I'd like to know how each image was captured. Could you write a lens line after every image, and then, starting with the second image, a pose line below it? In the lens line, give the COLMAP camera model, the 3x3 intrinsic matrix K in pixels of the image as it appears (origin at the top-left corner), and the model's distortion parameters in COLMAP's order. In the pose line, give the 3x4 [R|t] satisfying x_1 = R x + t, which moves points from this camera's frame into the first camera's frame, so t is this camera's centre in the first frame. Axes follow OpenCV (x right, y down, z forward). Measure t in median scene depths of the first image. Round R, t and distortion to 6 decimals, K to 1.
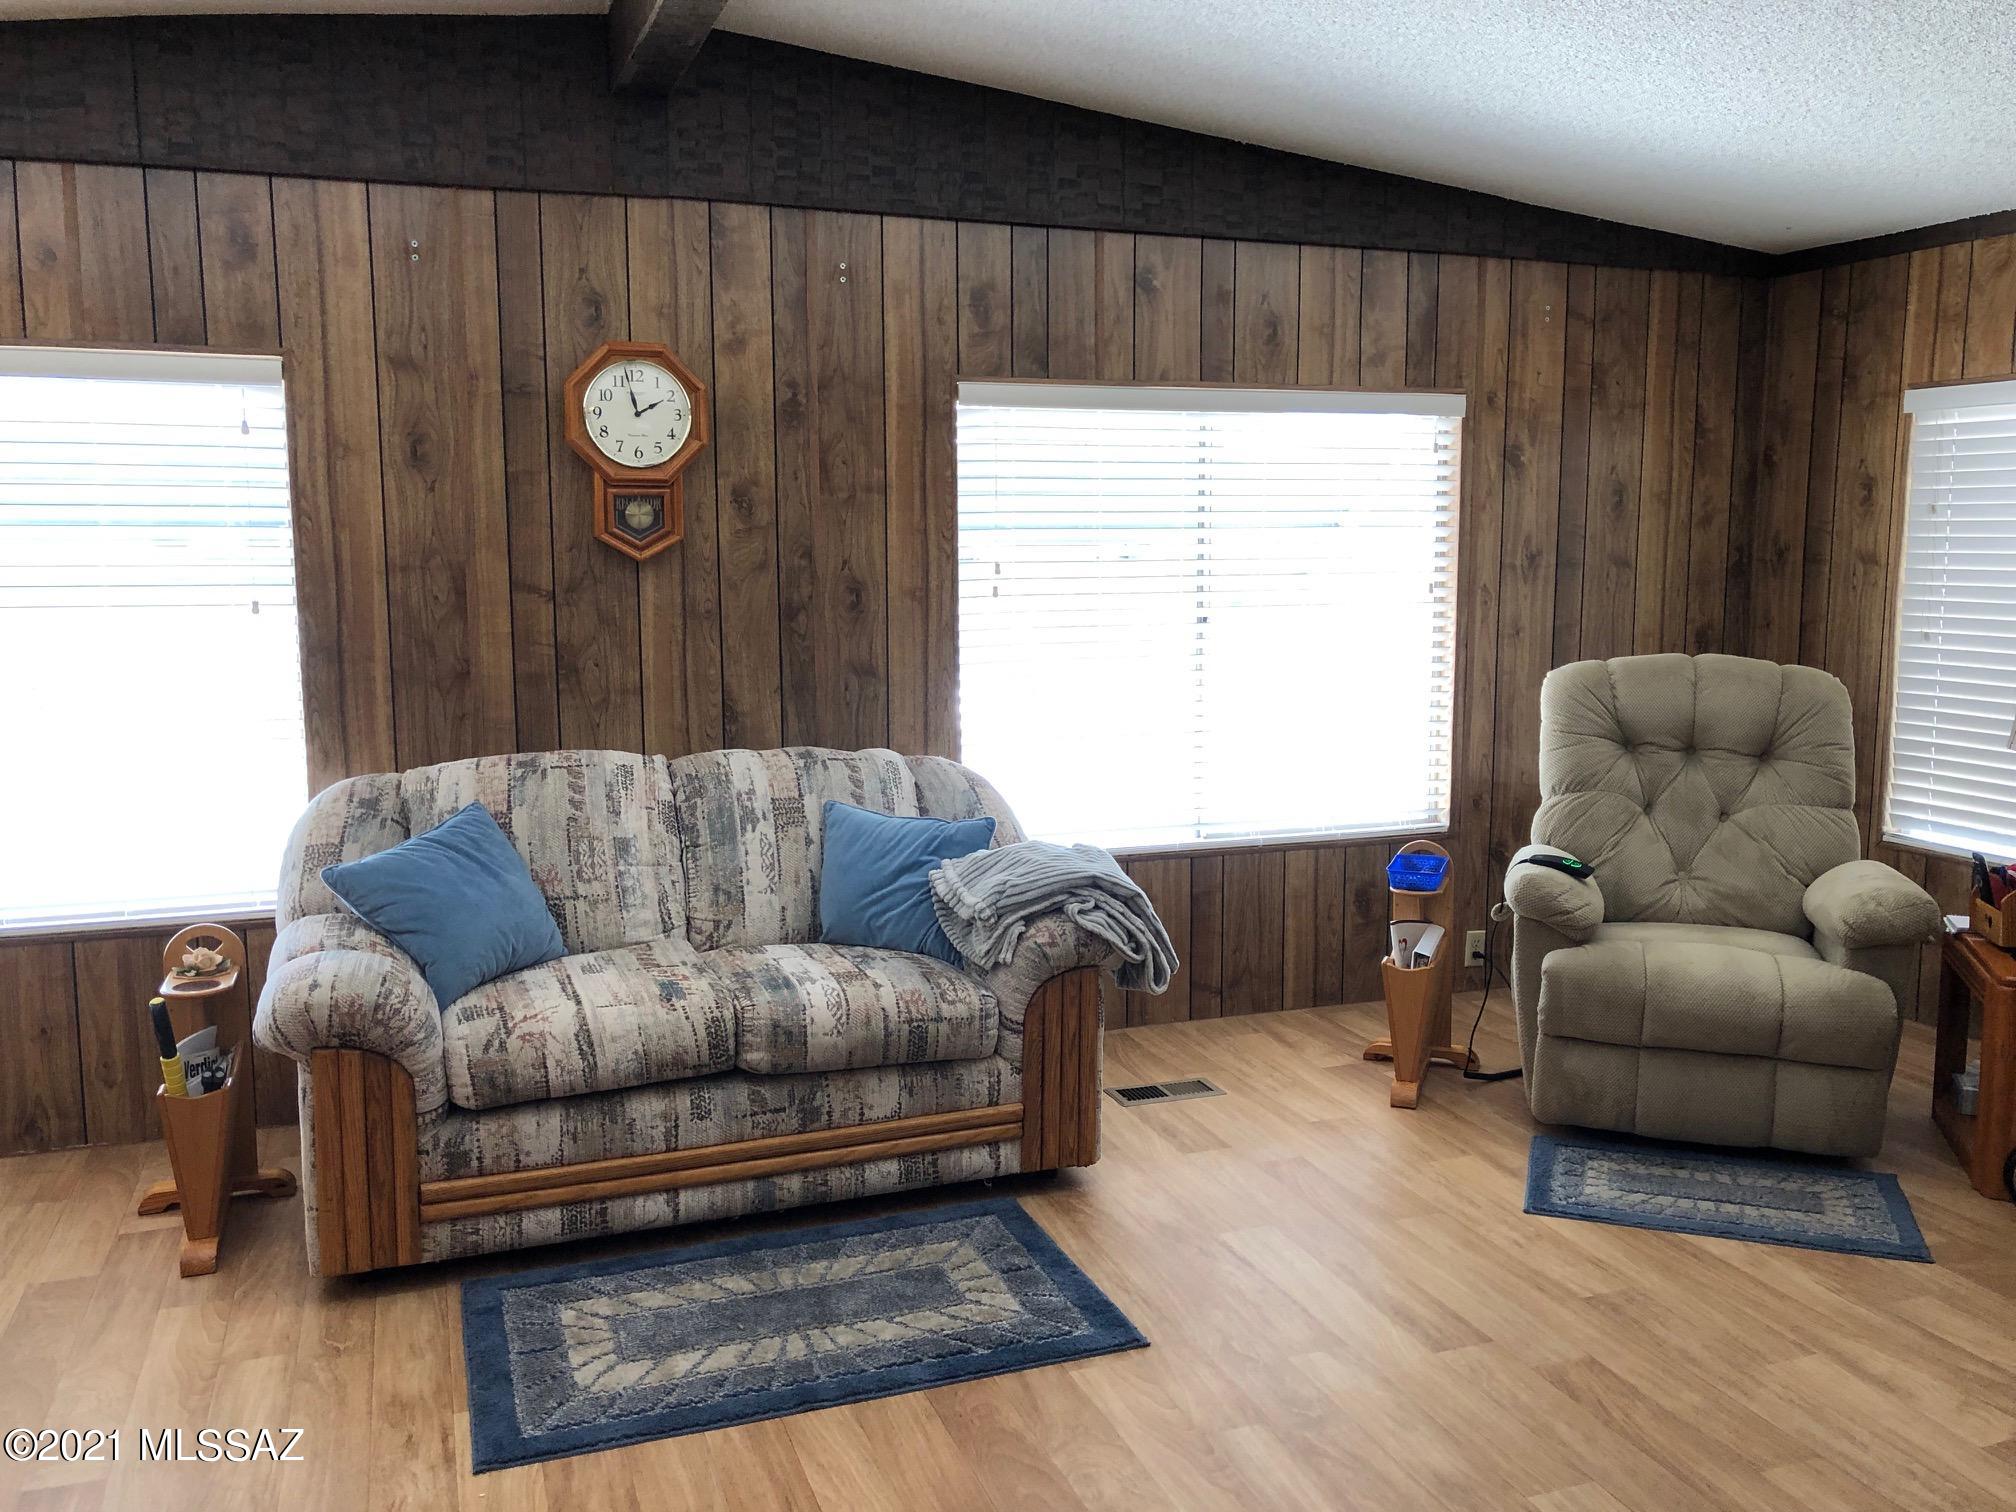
lens RADIAL K [[1600.2, 0, 1009.0], [0, 1600.2, 770.2], [0, 0, 1]] dist [0.002171, -0.012111]
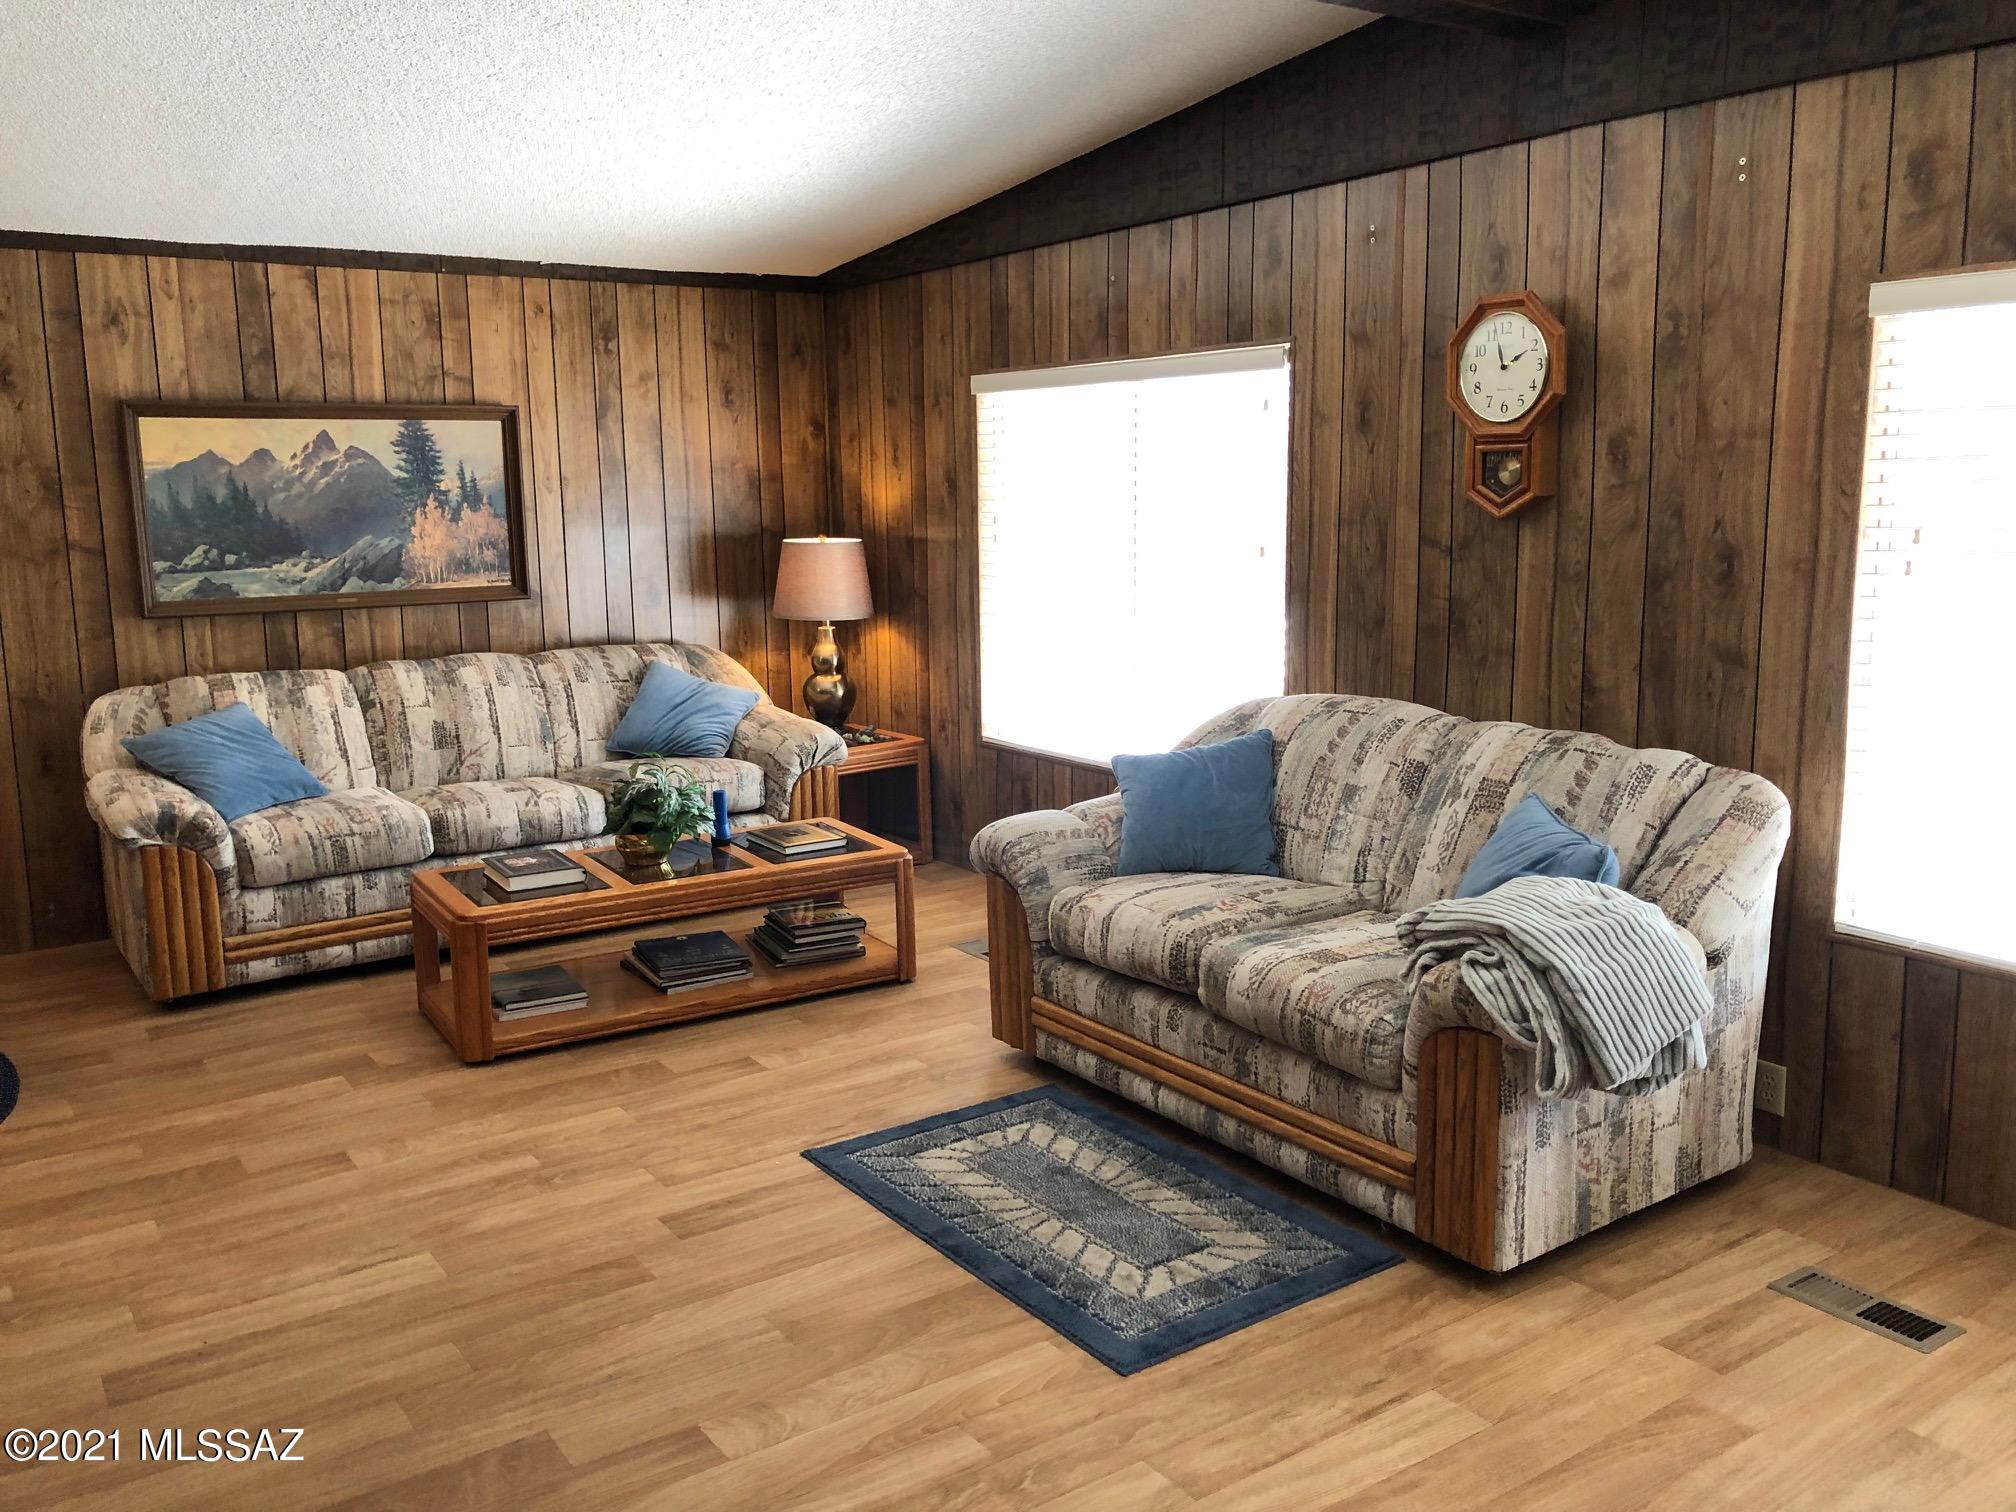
lens RADIAL K [[1616.4, 0, 1042.1], [0, 1616.4, 745.9], [0, 0, 1]] dist [0.022641, -0.054856]
pose [[0.257882, 0.156340, -0.953443, 0.676919], [-0.119495, 0.984406, 0.129097, -0.090727], [0.958758, 0.080640, 0.272543, 0.486012]]
